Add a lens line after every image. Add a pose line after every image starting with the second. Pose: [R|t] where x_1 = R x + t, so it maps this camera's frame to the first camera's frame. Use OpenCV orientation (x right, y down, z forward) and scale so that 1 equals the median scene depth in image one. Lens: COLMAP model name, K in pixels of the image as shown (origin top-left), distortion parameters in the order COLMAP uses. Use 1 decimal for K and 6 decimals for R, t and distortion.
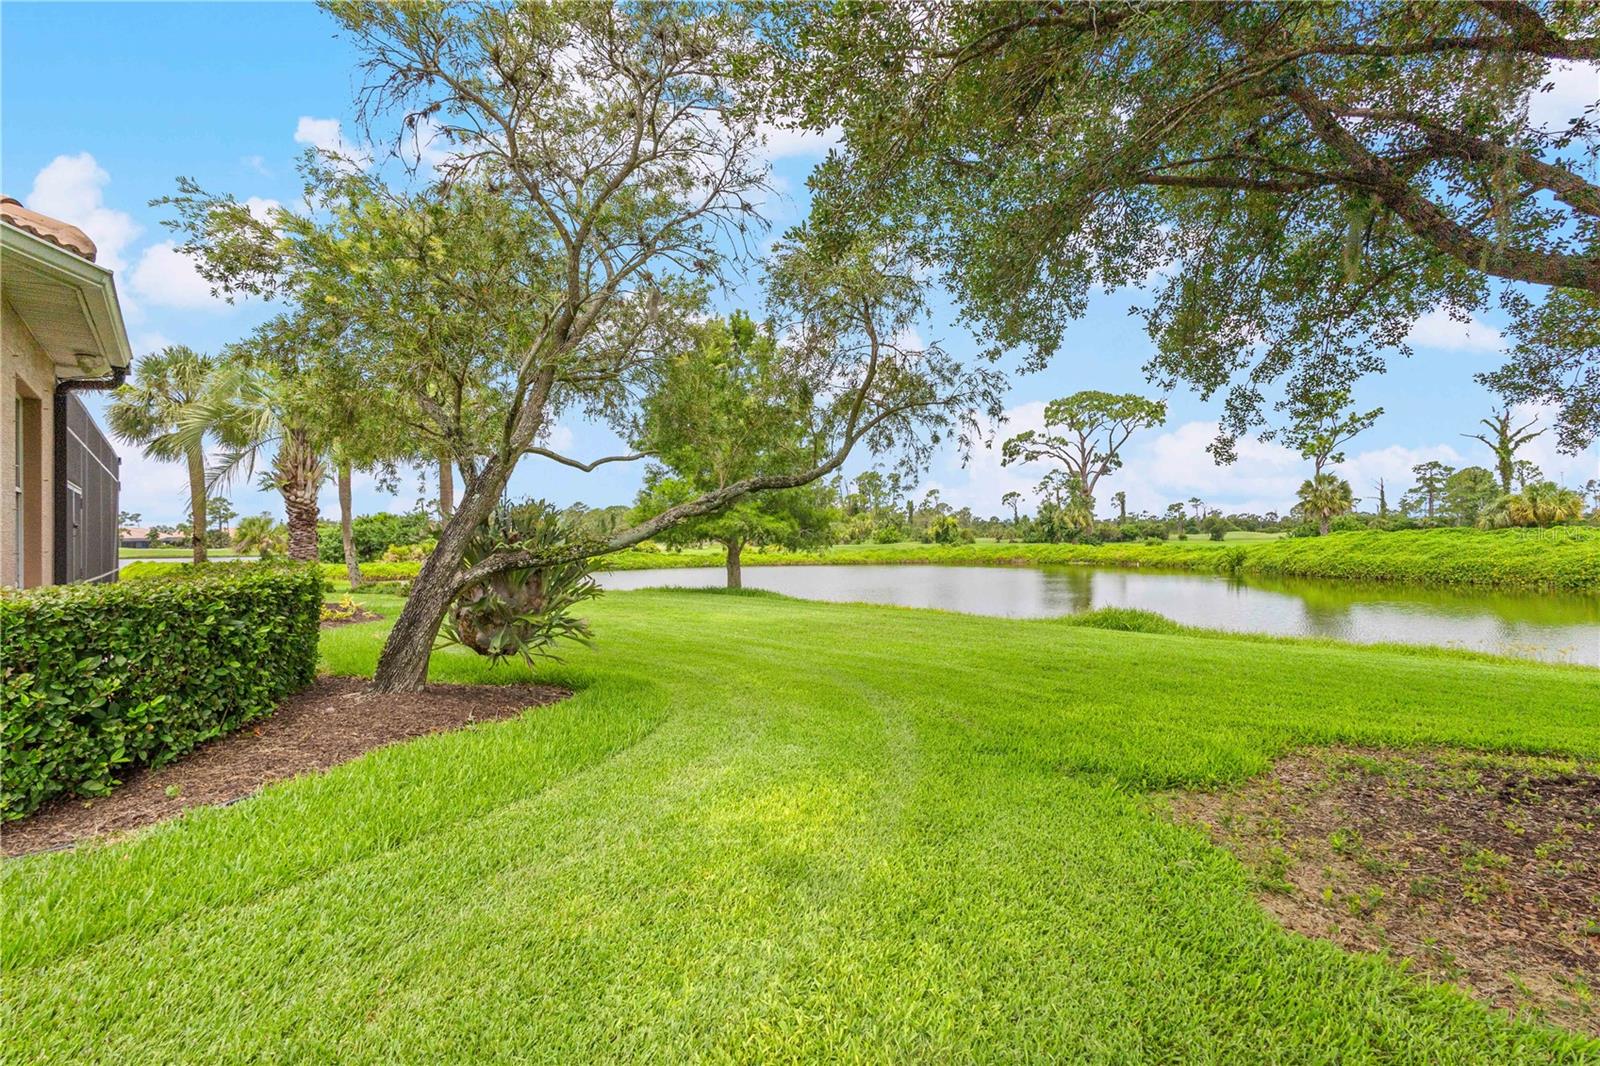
lens RADIAL K [[731.8, 0, 800.0], [0, 731.8, 533.0], [0, 0, 1]] dist [0.009271, 0.000049]
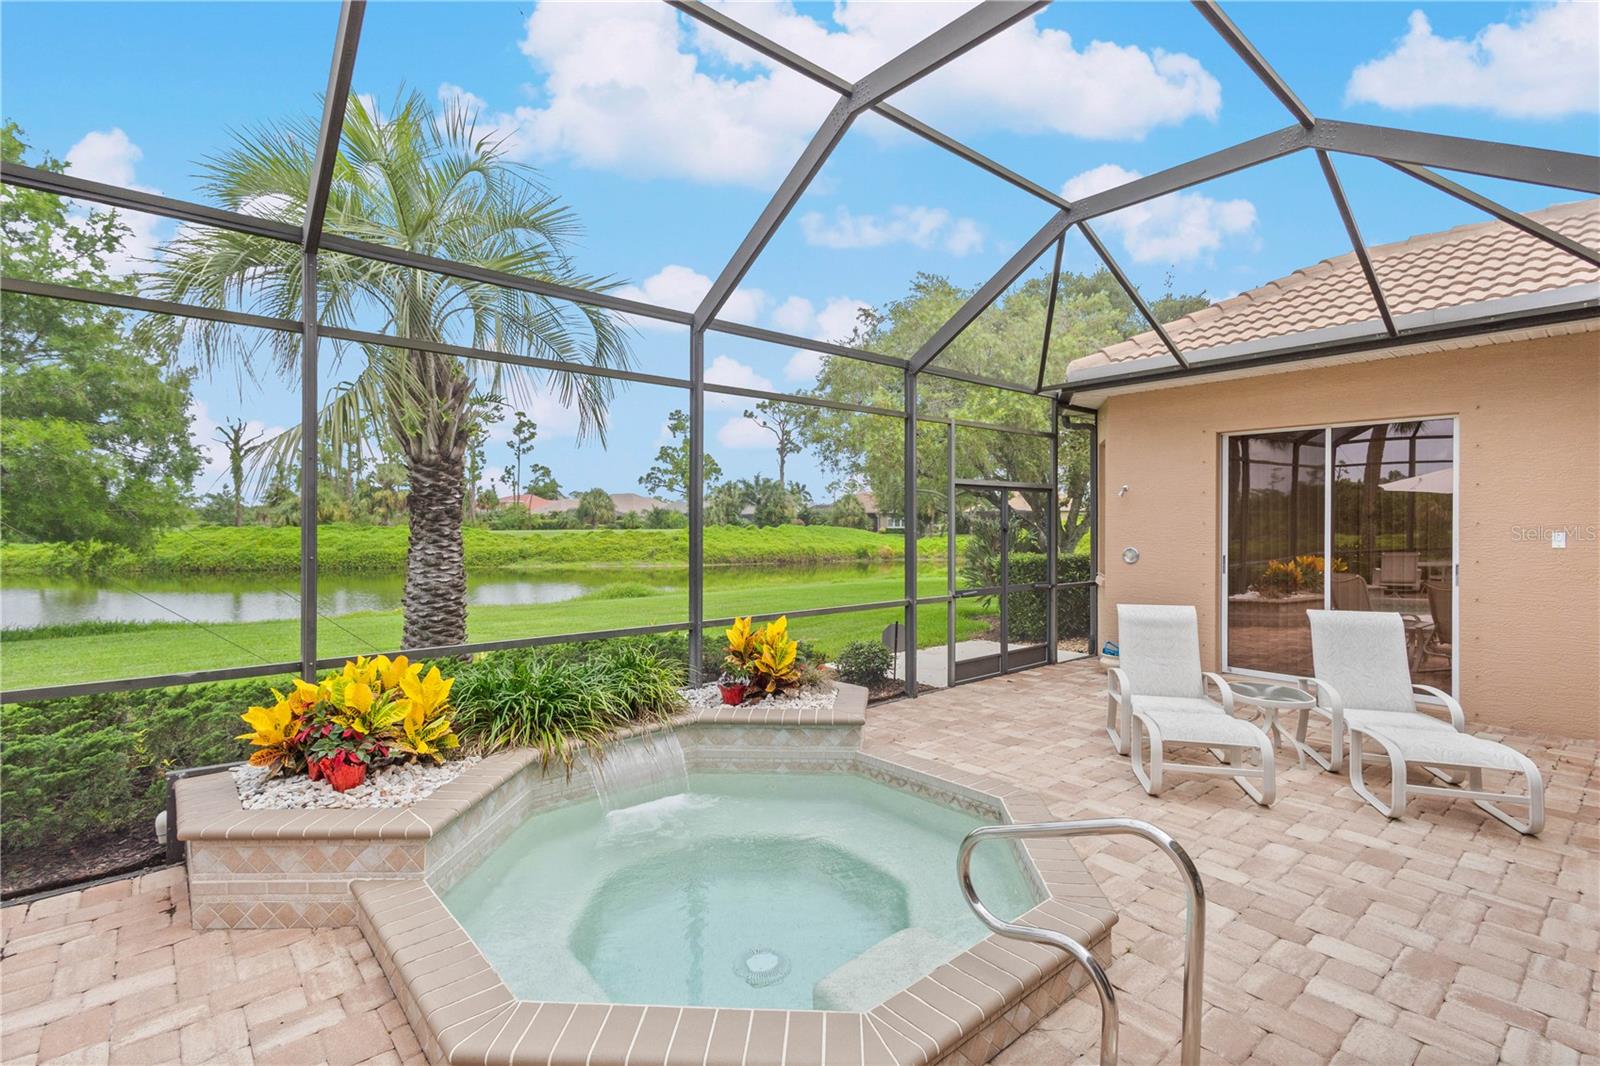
lens RADIAL K [[749.1, 0, 800.0], [0, 749.1, 533.0], [0, 0, 1]] dist [0.009722, 0.000263]
pose [[-0.016308, 0.000666, 0.999867, -0.219169], [-0.008298, 0.999965, -0.000802, 0.000197], [-0.999833, -0.008310, -0.016302, 0.133964]]
